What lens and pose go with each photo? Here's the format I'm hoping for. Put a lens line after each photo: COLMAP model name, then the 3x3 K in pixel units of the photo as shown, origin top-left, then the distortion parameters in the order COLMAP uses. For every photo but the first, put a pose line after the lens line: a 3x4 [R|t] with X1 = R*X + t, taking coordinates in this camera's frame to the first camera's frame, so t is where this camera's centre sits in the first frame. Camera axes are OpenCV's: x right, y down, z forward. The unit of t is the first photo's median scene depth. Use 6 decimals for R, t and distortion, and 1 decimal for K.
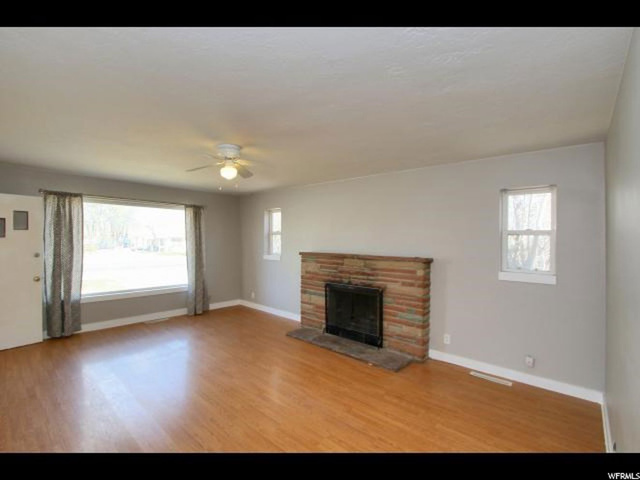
lens RADIAL K [[294.9, 0, 320.0], [0, 294.9, 240.0], [0, 0, 1]] dist [-0.000924, -0.000044]
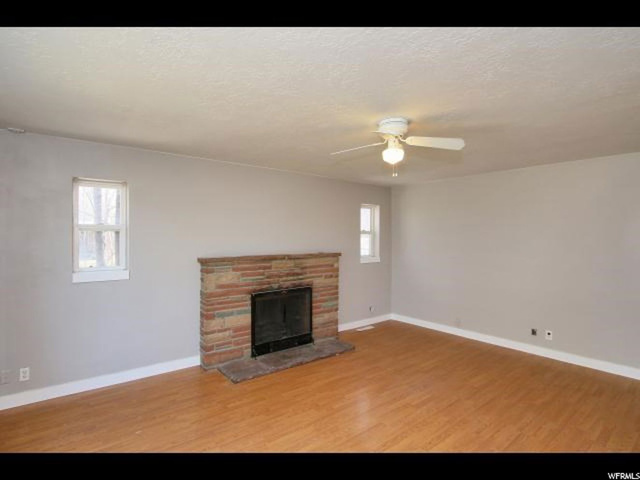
lens RADIAL K [[317.9, 0, 292.0], [0, 317.9, 242.0], [0, 0, 1]] dist [-0.004148, -0.000301]
pose [[0.223512, -0.025595, 0.974365, -0.867221], [0.002821, 0.999668, 0.025613, -0.015585], [-0.974697, -0.002976, 0.223510, 0.799265]]
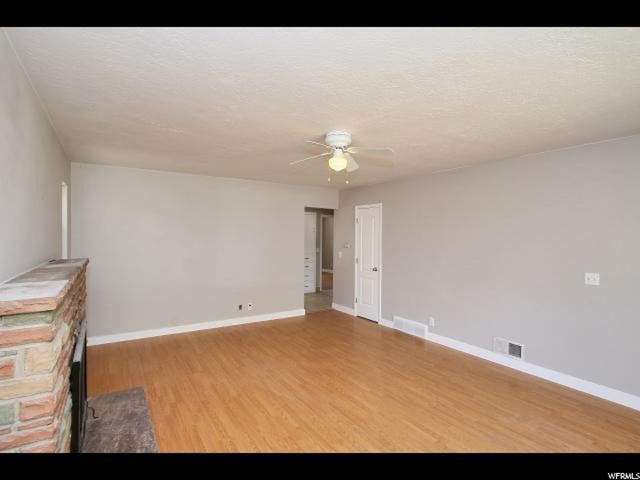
lens RADIAL K [[314.6, 0, 320.0], [0, 314.6, 240.0], [0, 0, 1]] dist [-0.001056, 0.000583]
pose [[-0.956768, -0.023817, 0.289875, -0.393983], [-0.019697, 0.999659, 0.017121, -0.005383], [-0.290184, 0.010672, -0.956911, 1.420432]]
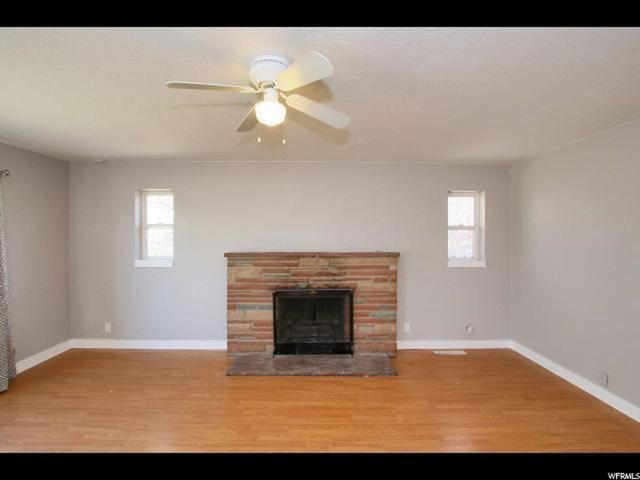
lens RADIAL K [[281.5, 0, 316.3], [0, 281.5, 237.4], [0, 0, 1]] dist [-0.012095, -0.000036]
pose [[0.744132, -0.015200, 0.667860, -0.435835], [0.008608, 0.999876, 0.013165, -0.004092], [-0.667977, -0.004048, 0.744171, 0.422800]]
